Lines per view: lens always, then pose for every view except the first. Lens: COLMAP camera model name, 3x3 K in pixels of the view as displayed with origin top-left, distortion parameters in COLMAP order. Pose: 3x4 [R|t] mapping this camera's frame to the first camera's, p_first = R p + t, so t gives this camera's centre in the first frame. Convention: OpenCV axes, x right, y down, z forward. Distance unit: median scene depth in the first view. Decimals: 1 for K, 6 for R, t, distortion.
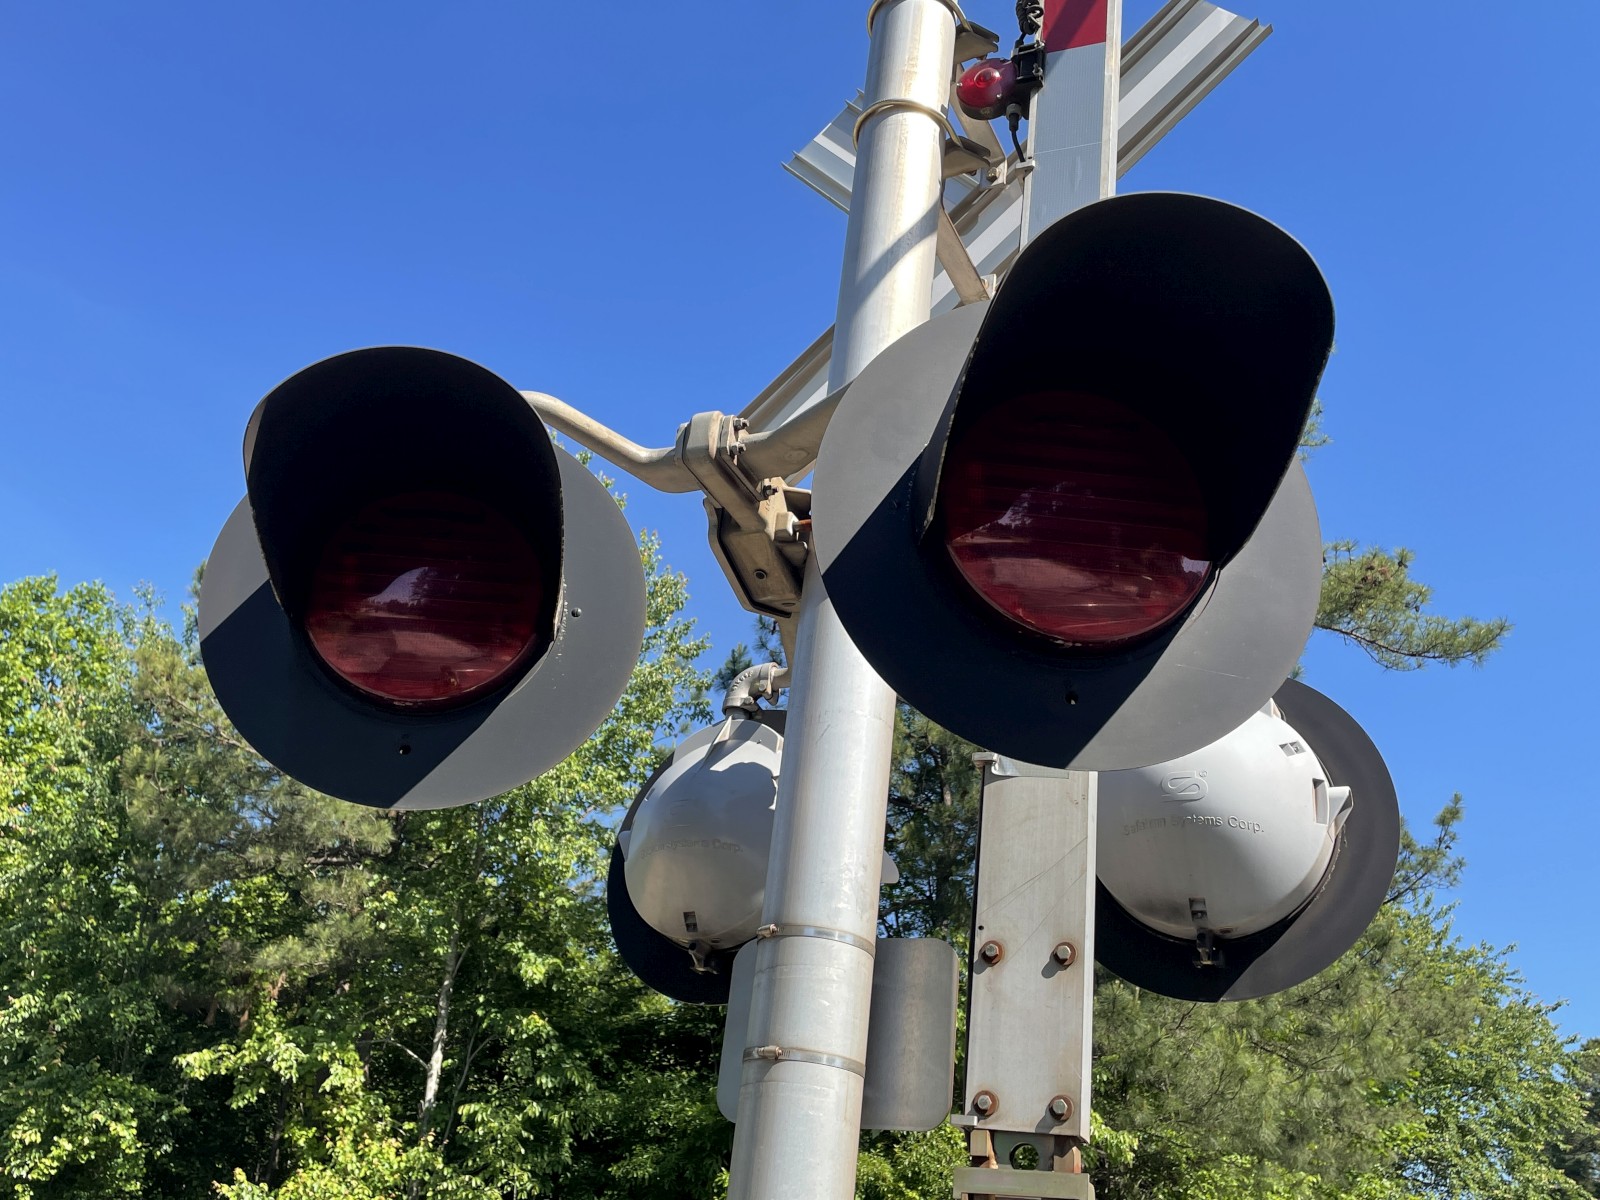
lens RADIAL K [[1516.8, 0, 813.8], [0, 1516.8, 589.5], [0, 0, 1]] dist [0.033726, 0.000000]
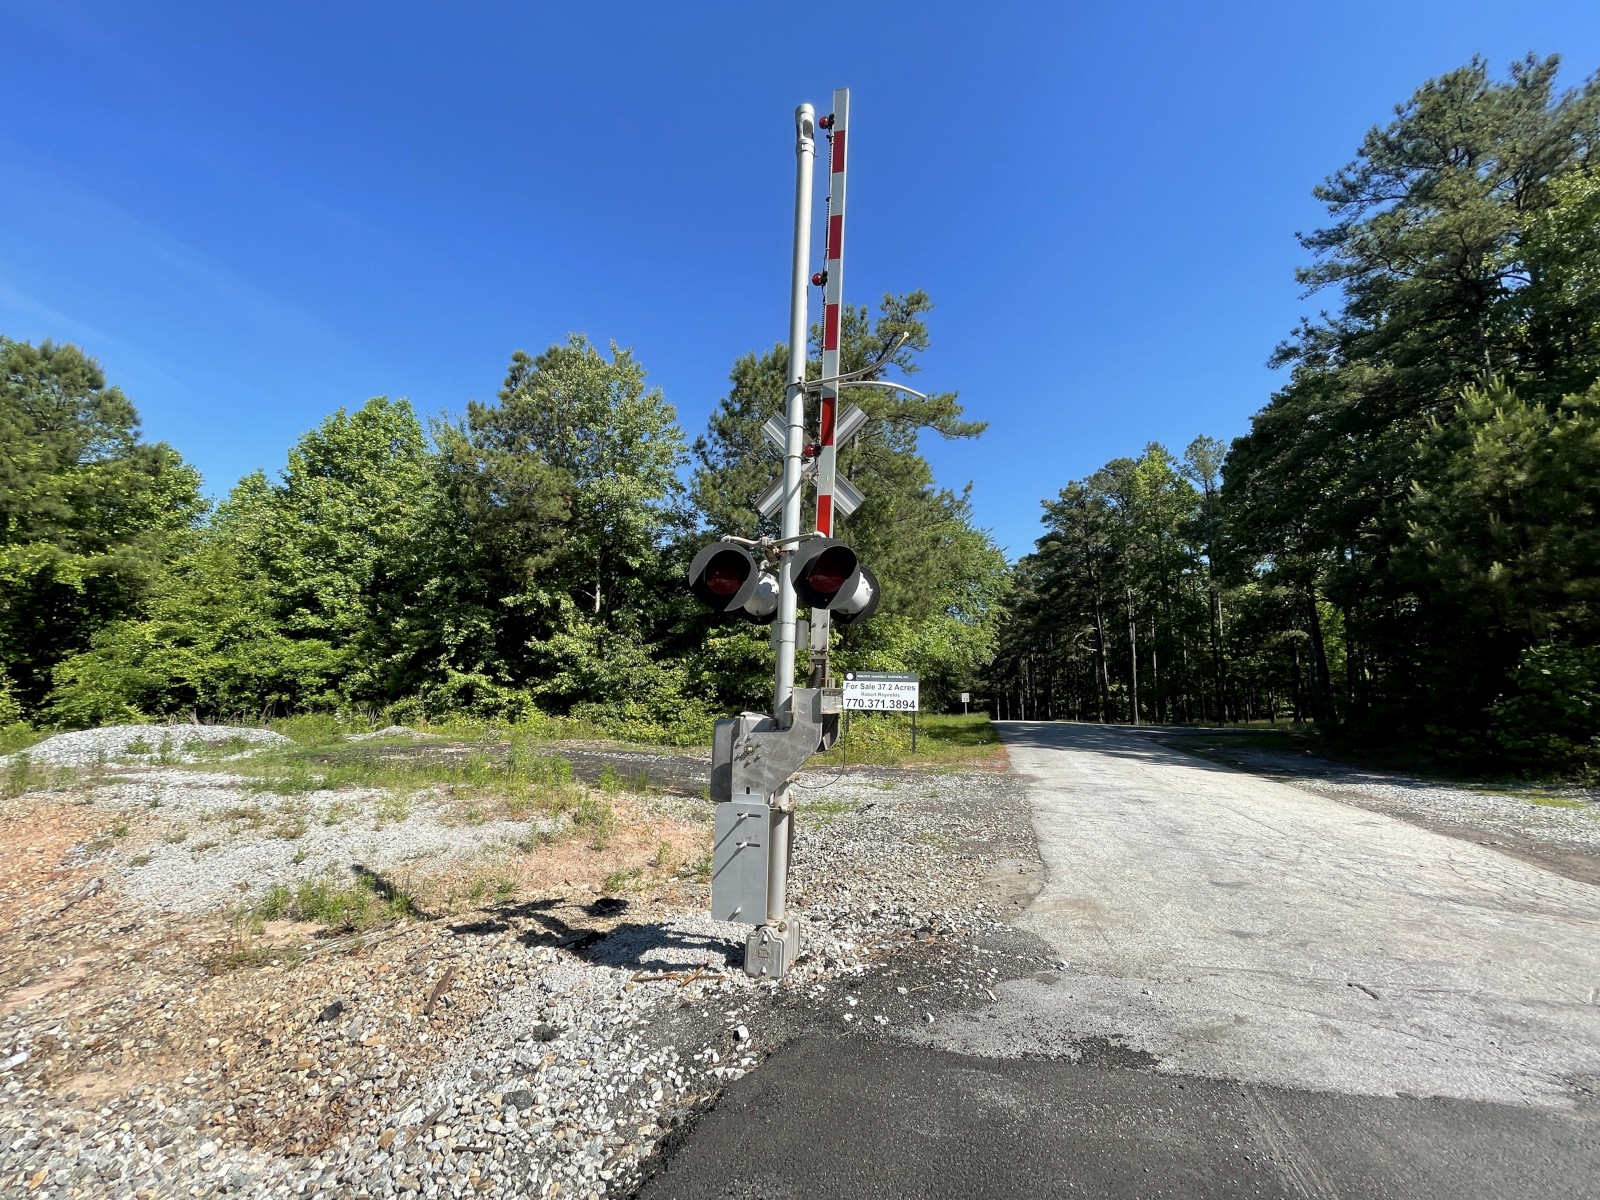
lens RADIAL K [[646.2, 0, 804.6], [0, 646.2, 596.3], [0, 0, 1]] dist [-0.002863, 0.000144]
pose [[0.991719, -0.052001, 0.117427, -0.016748], [0.010771, 0.944811, 0.327437, -0.053917], [-0.127973, -0.323461, 0.937548, -0.107870]]
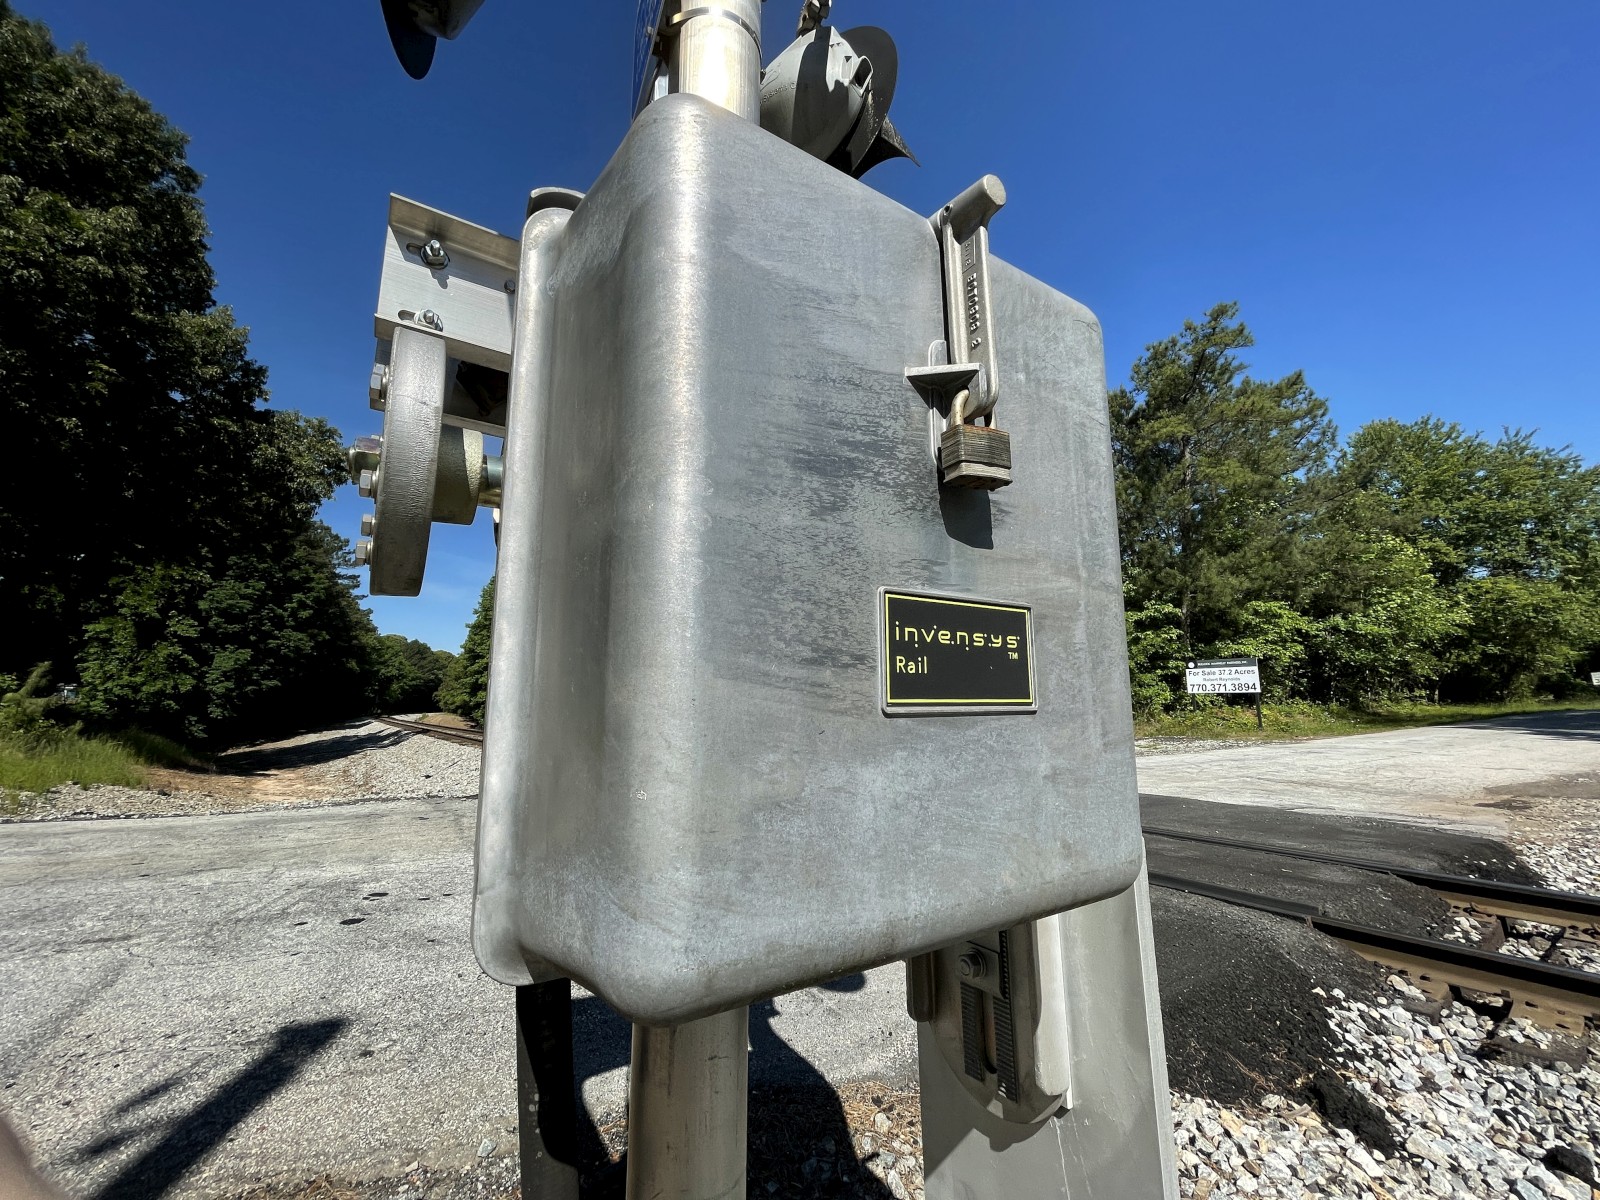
lens RADIAL K [[646.2, 0, 806.4], [0, 646.2, 598.4], [0, 0, 1]] dist [-0.002863, 0.000144]
pose [[0.758629, -0.203392, -0.618963, 0.331798], [0.372935, 0.914553, 0.156563, -0.142949], [0.534231, -0.349606, 0.769658, -0.394312]]
